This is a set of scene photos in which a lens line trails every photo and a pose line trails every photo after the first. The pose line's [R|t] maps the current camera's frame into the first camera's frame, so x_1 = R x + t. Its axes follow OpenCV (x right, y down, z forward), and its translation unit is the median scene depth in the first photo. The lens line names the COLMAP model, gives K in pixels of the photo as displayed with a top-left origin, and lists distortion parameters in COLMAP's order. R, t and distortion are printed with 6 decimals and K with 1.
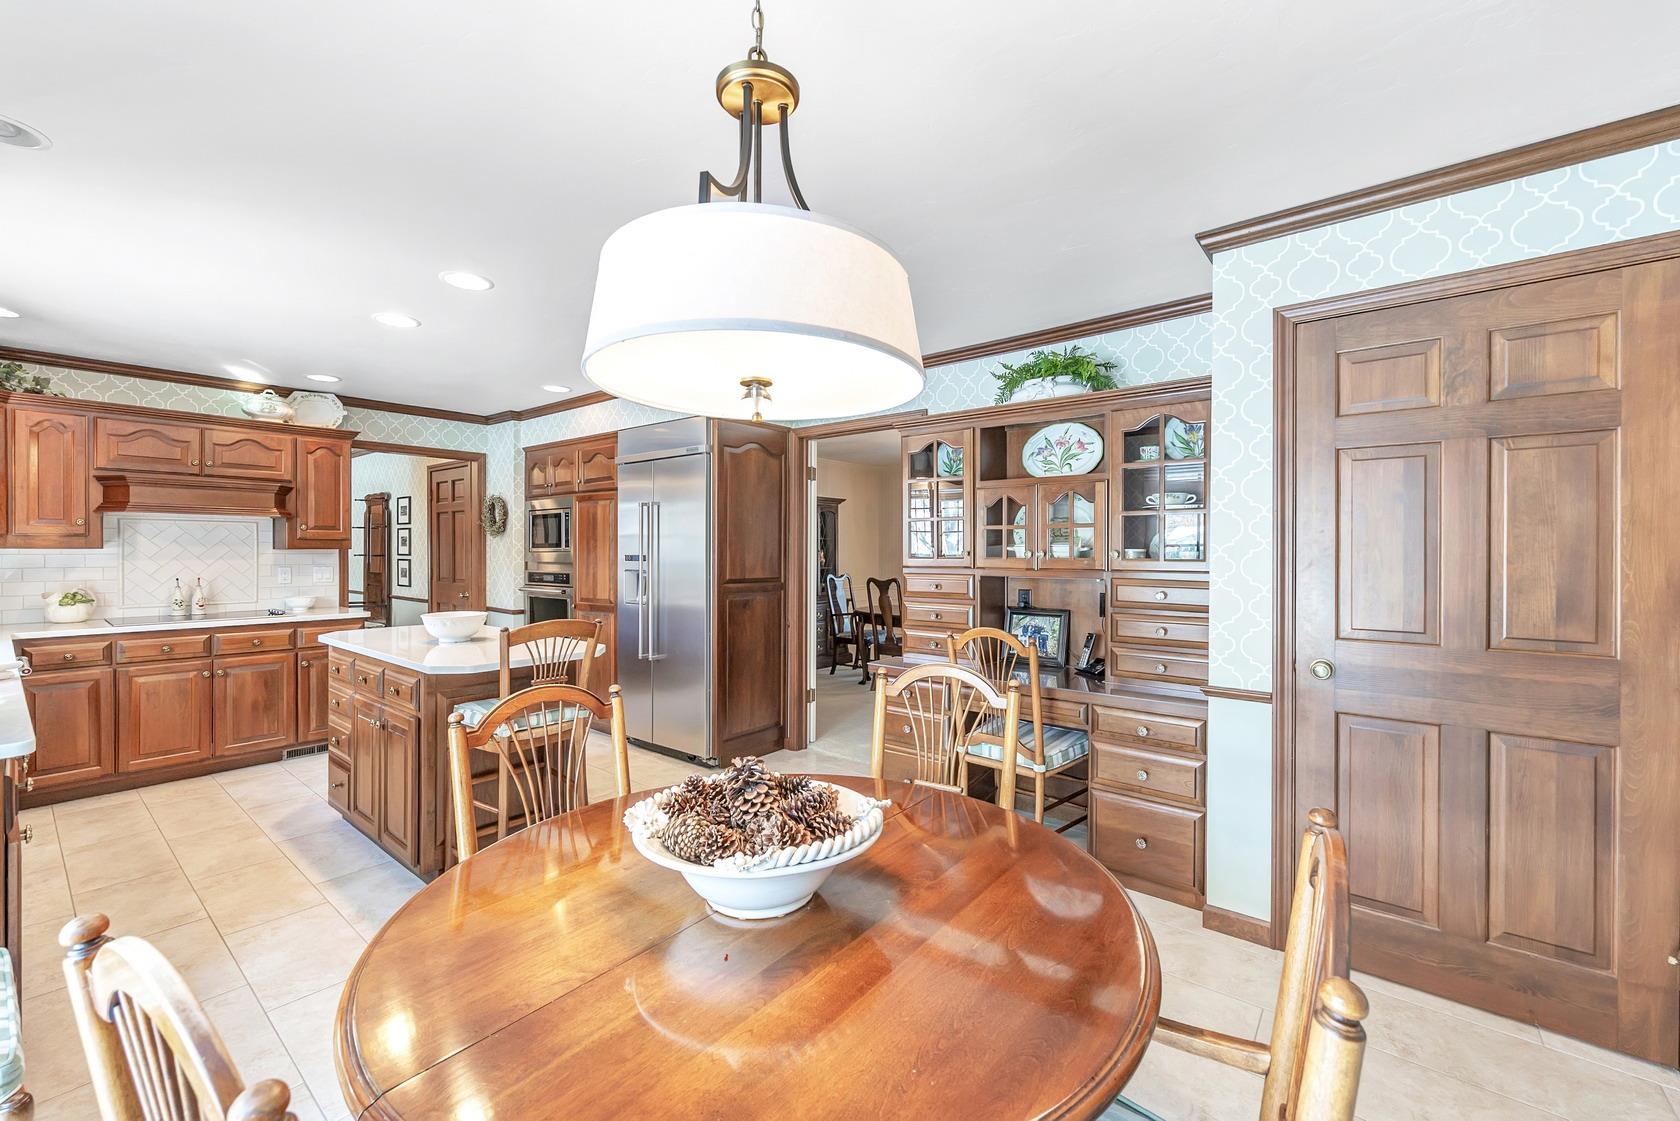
lens RADIAL K [[683.4, 0, 841.7], [0, 683.4, 555.4], [0, 0, 1]] dist [0.000241, -0.000130]
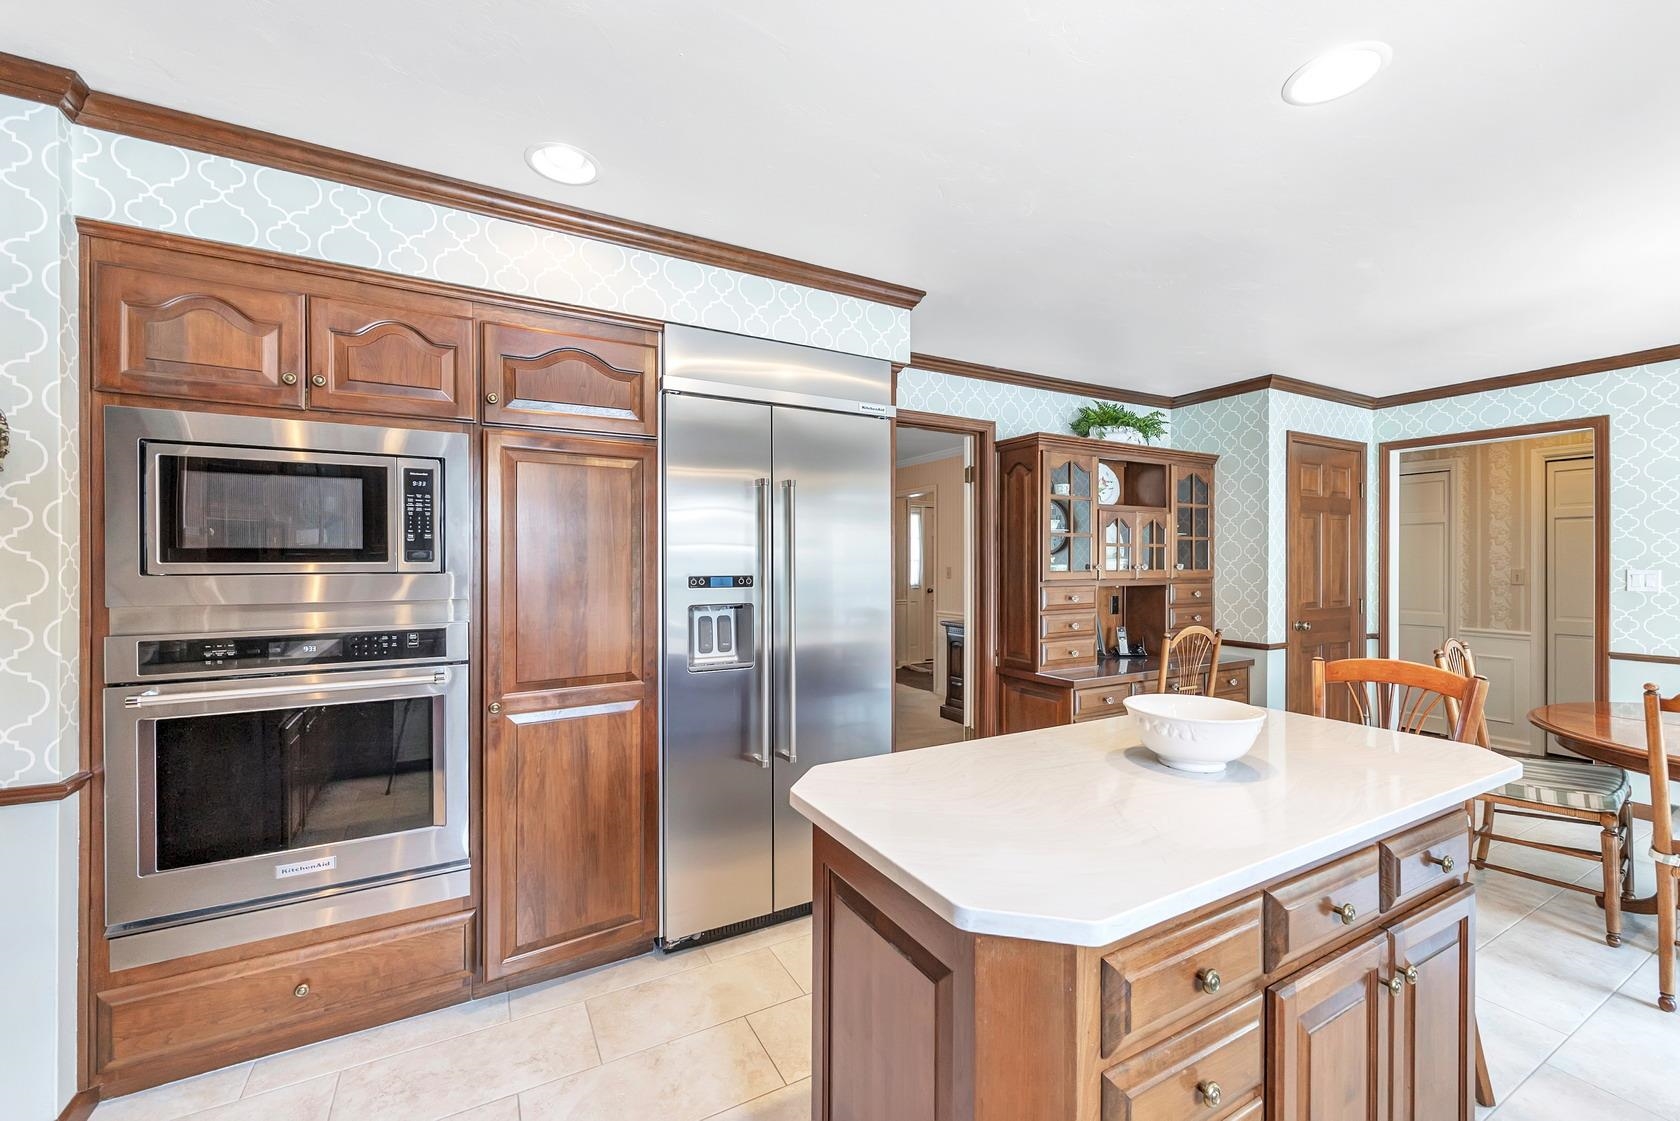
lens RADIAL K [[683.4, 0, 844.5], [0, 683.4, 567.2], [0, 0, 1]] dist [0.000241, -0.000130]
pose [[0.372593, -0.004515, 0.927984, -0.975173], [0.011840, 0.999930, 0.000111, -0.007662], [-0.927919, 0.010945, 0.372620, 0.931155]]
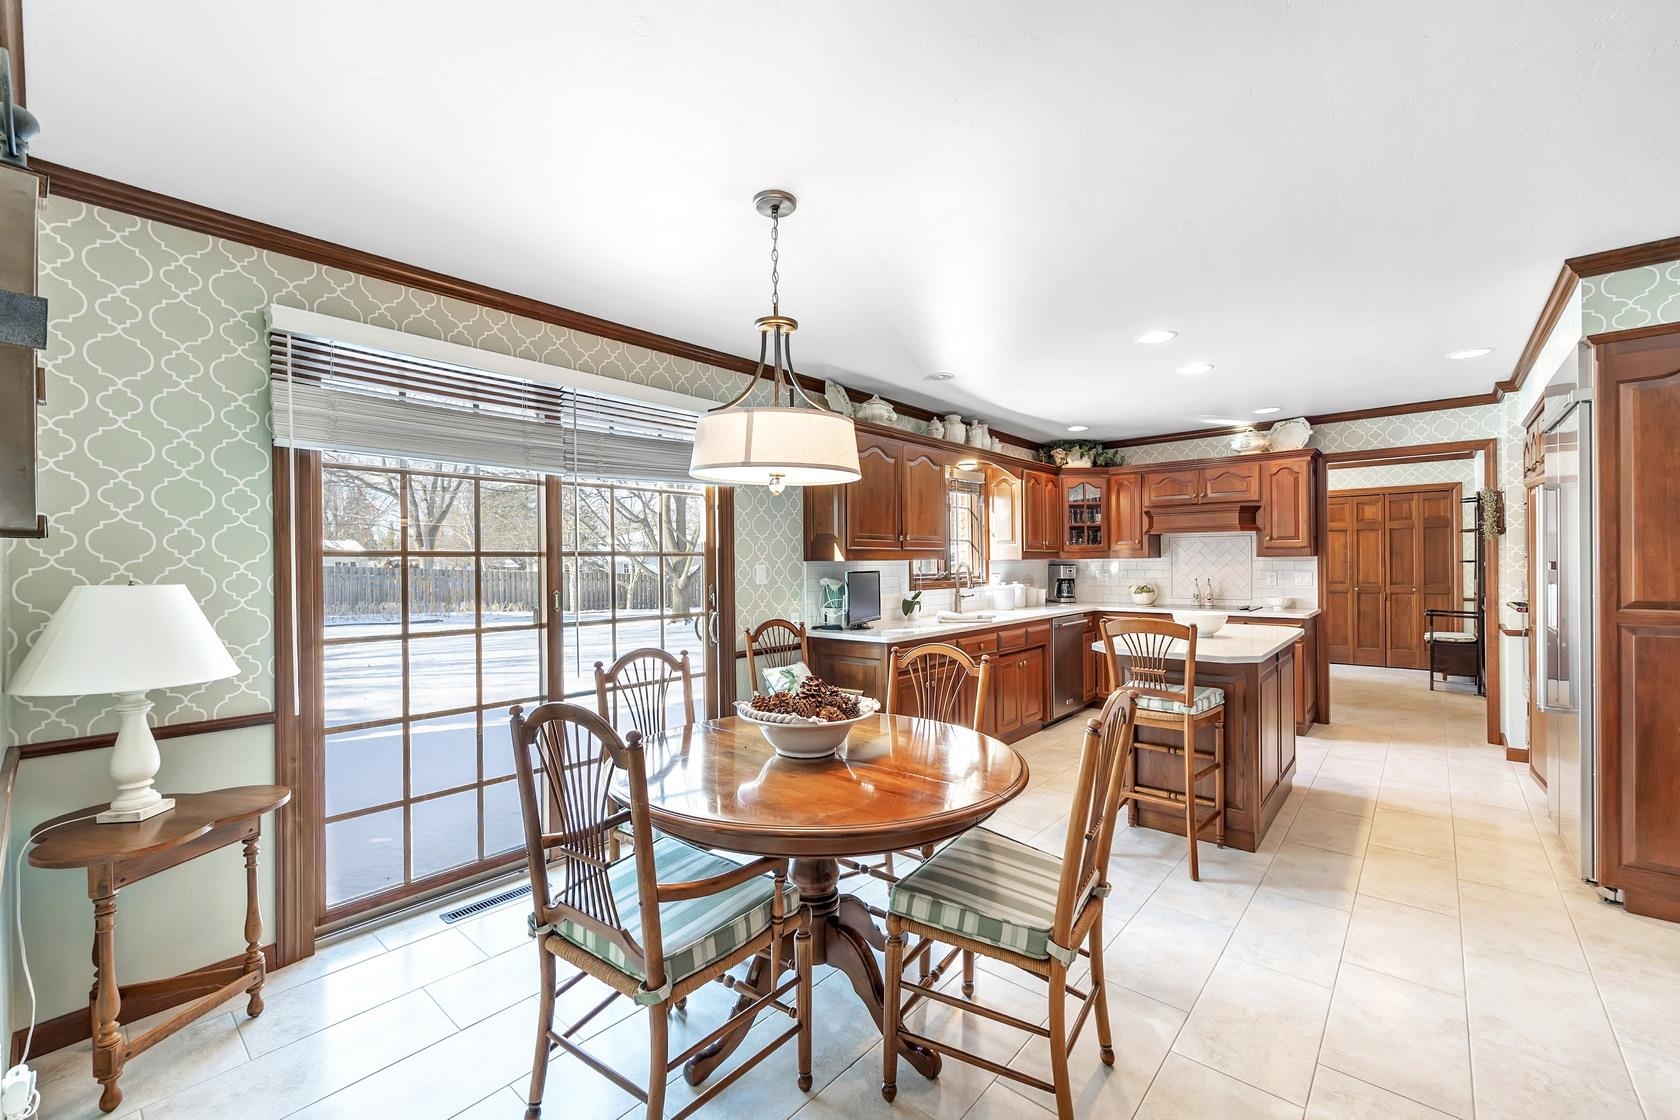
lens RADIAL K [[683.4, 0, 833.6], [0, 683.4, 559.5], [0, 0, 1]] dist [0.000241, -0.000130]
pose [[-0.042120, -0.005172, -0.999099, 0.430702], [0.003617, 0.999979, -0.005329, -0.000934], [0.999106, -0.003838, -0.042100, 0.299238]]
